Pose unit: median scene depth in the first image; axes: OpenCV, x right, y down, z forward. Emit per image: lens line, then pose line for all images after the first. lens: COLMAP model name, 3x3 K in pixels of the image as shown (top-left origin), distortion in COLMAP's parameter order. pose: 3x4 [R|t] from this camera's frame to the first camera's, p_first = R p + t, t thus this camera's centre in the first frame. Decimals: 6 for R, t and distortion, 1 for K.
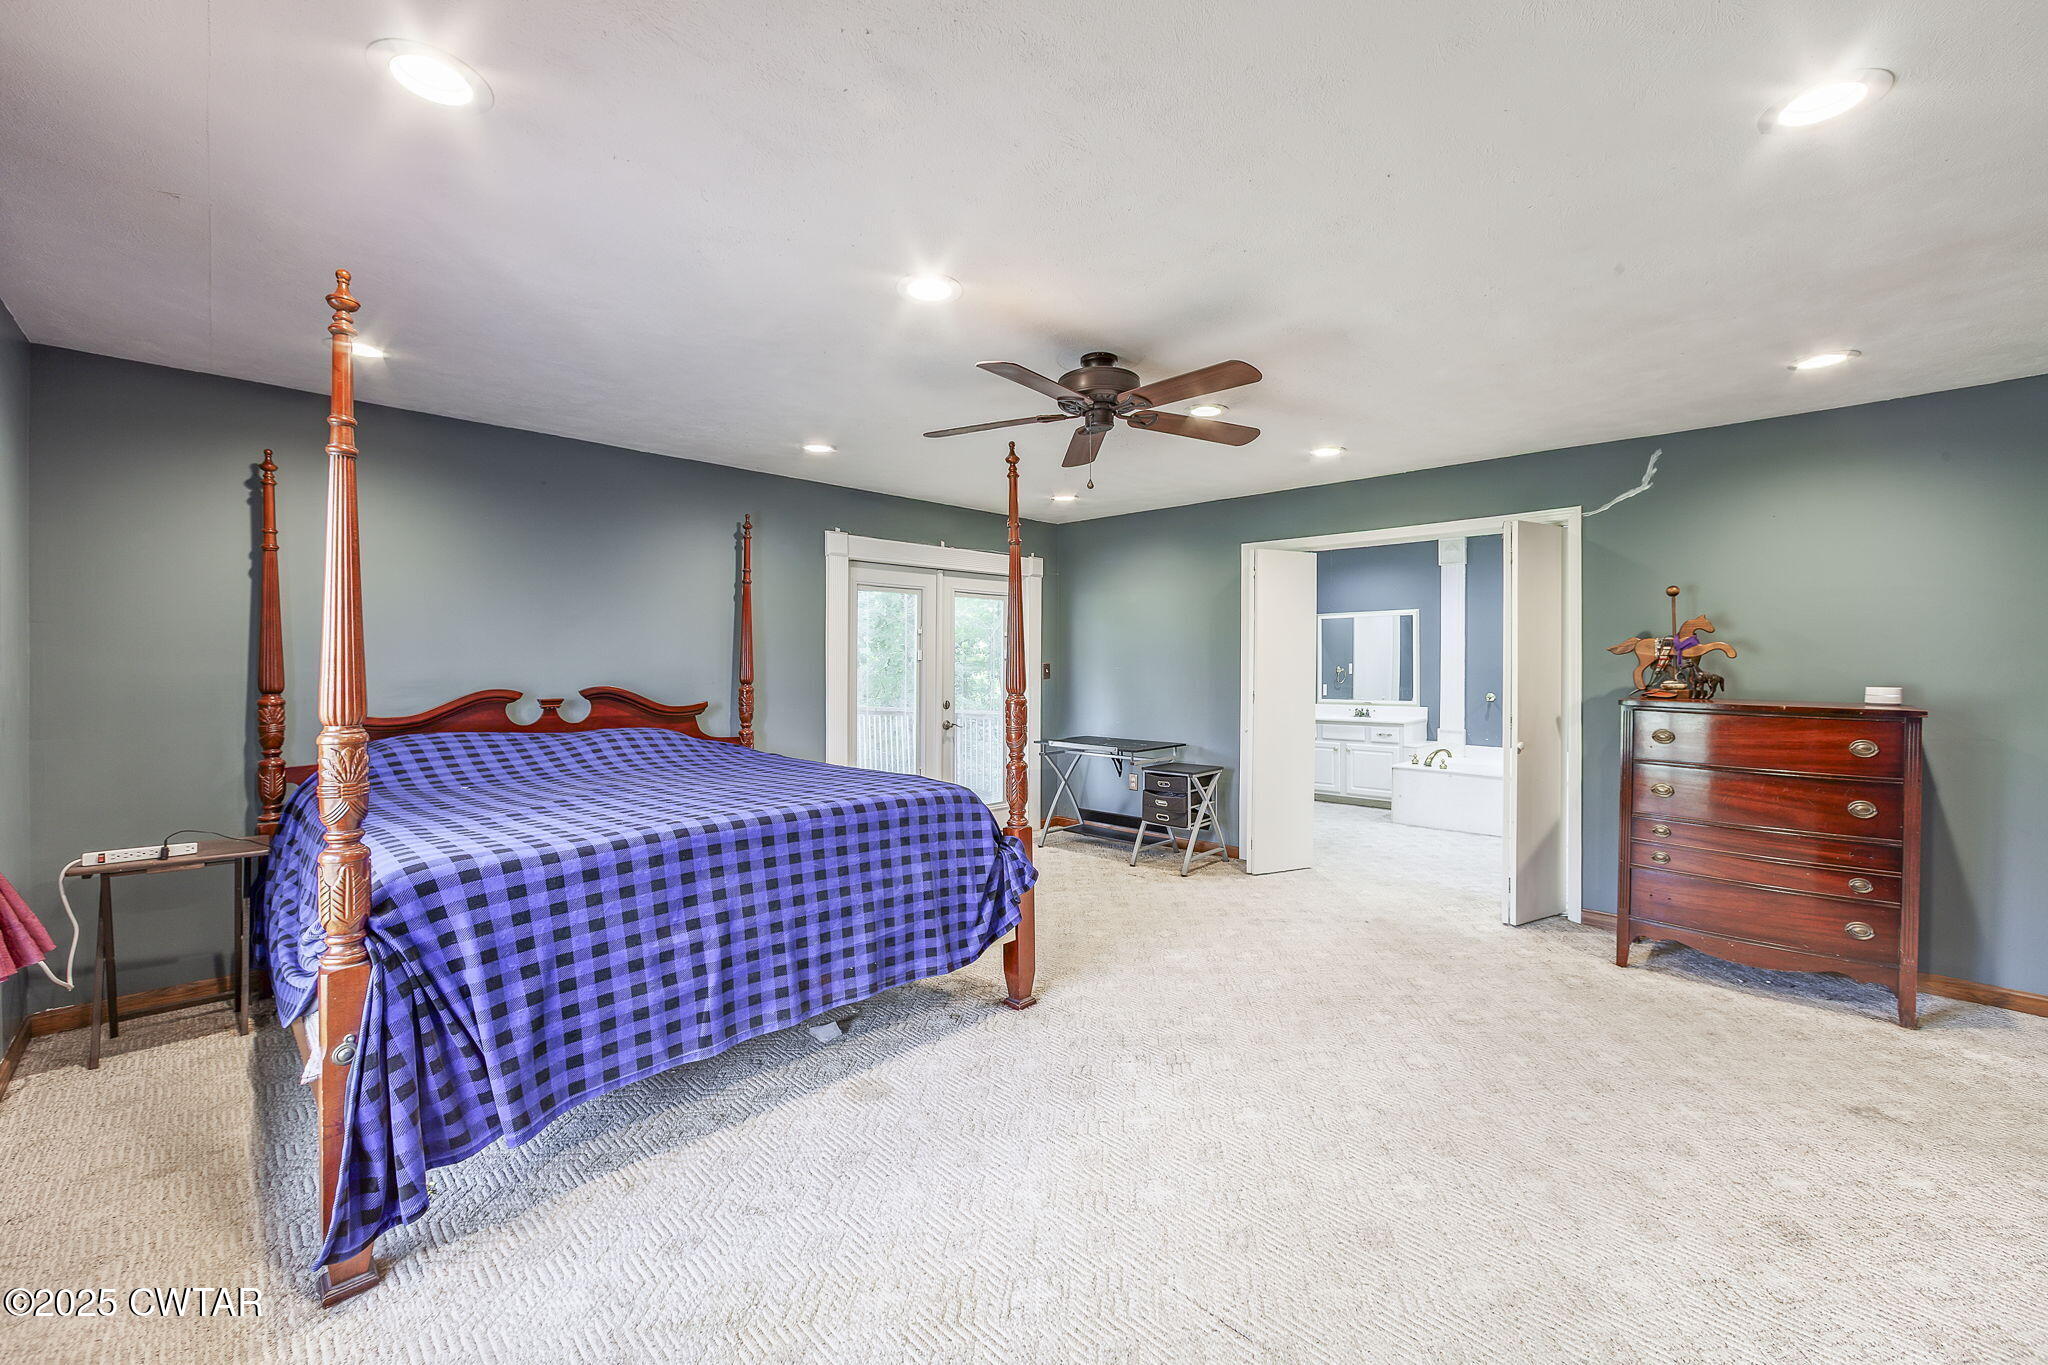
lens RADIAL K [[847.5, 0, 1024.5], [0, 847.5, 673.1], [0, 0, 1]] dist [-0.001496, 0.000330]
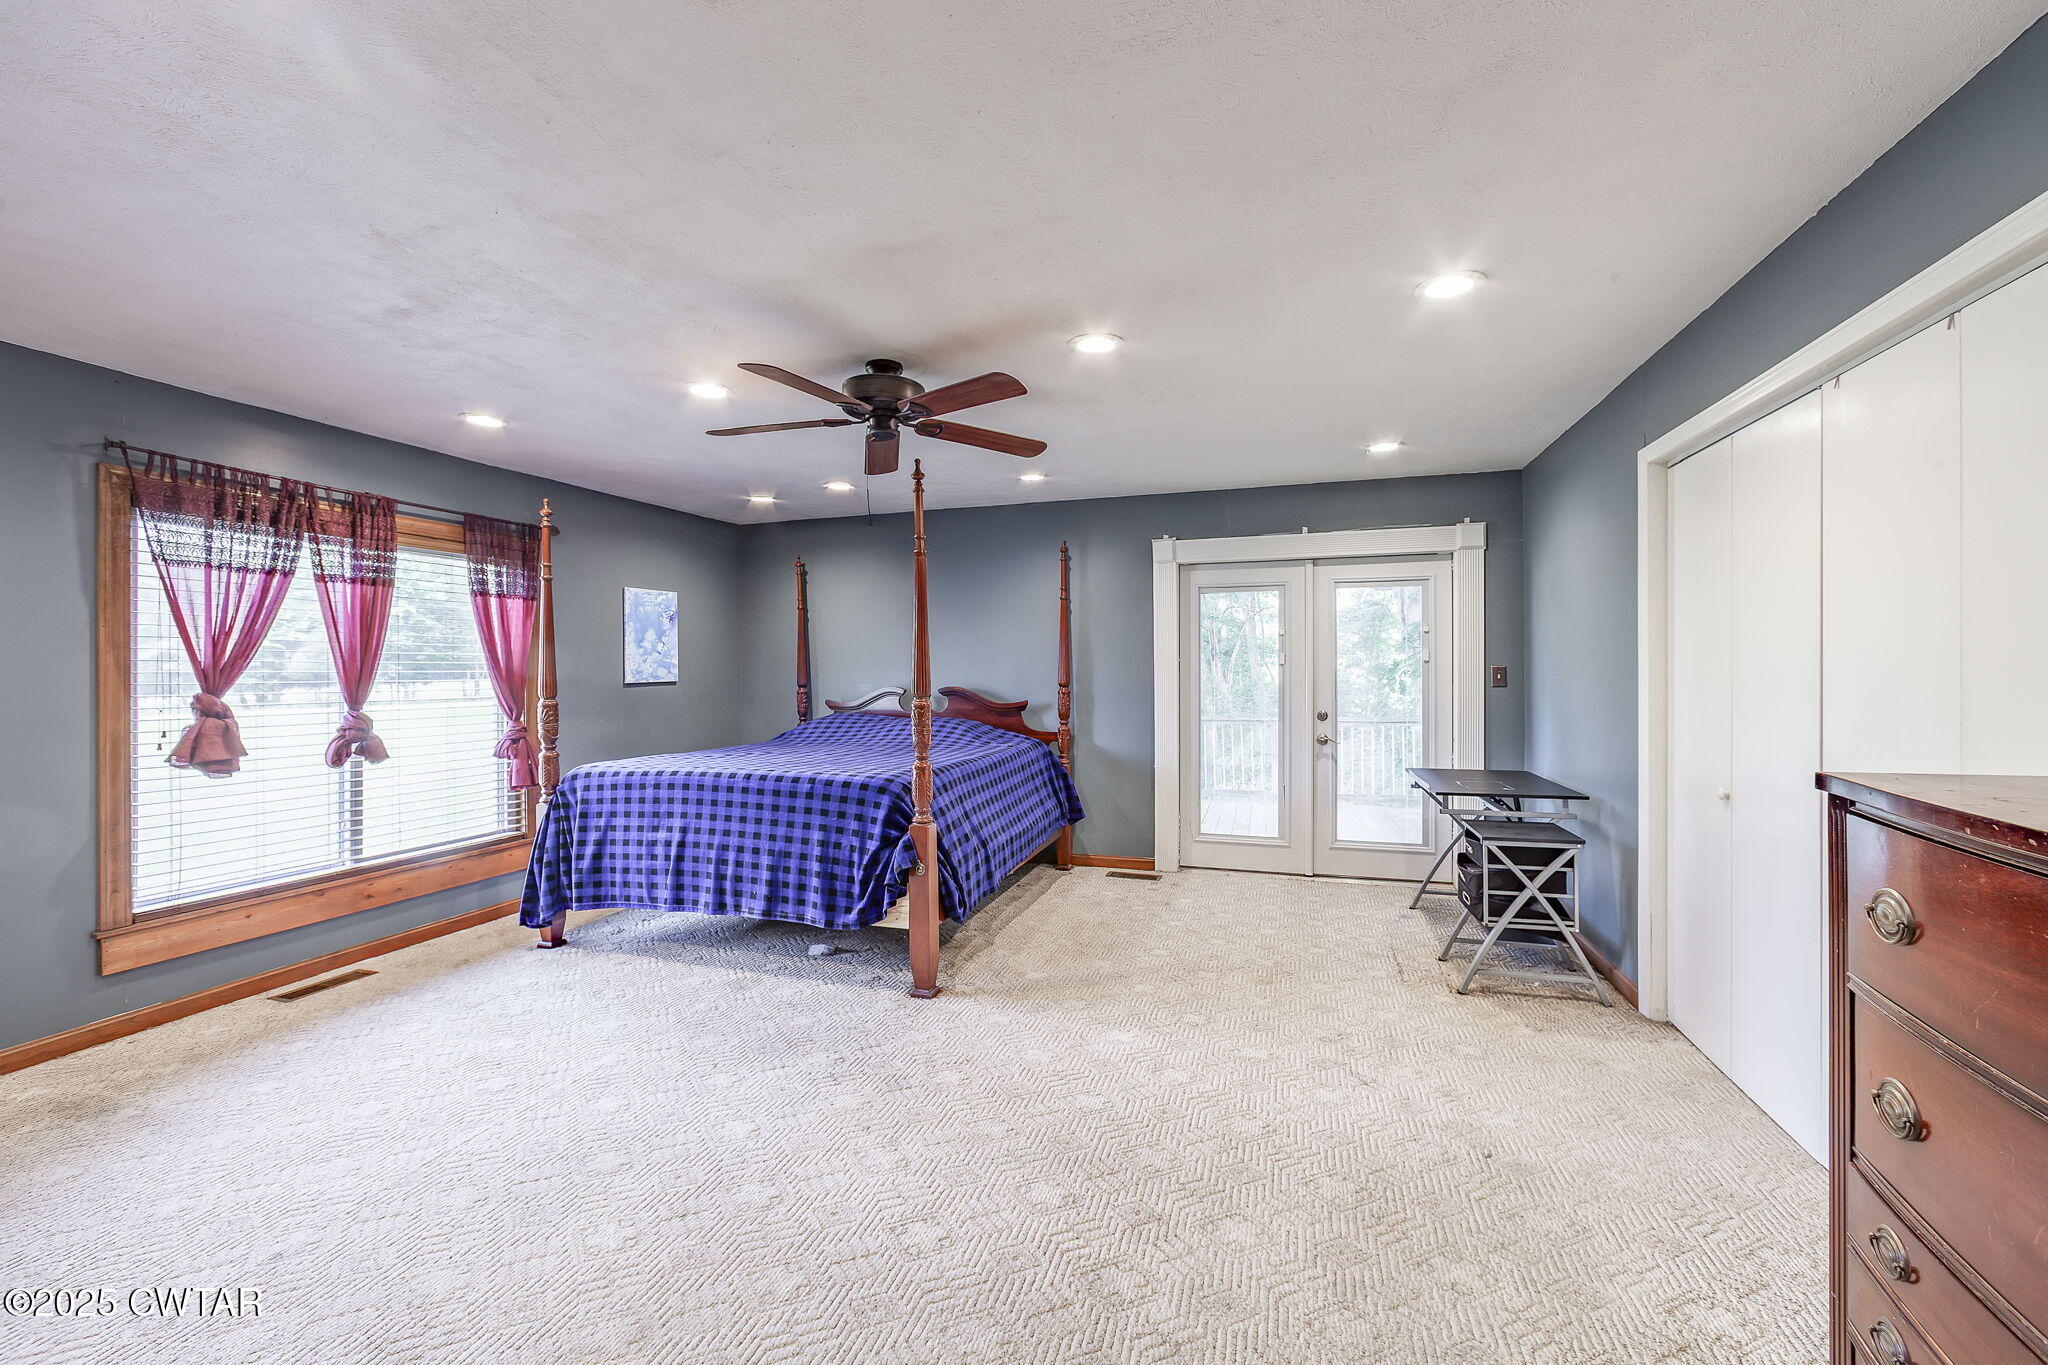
lens RADIAL K [[823.1, 0, 1027.9], [0, 823.1, 673.2], [0, 0, 1]] dist [-0.010825, 0.003292]
pose [[0.419186, -0.003548, -0.907894, 1.135870], [-0.003486, 0.999979, -0.005518, -0.000057], [0.907894, 0.005478, 0.419164, 0.808310]]
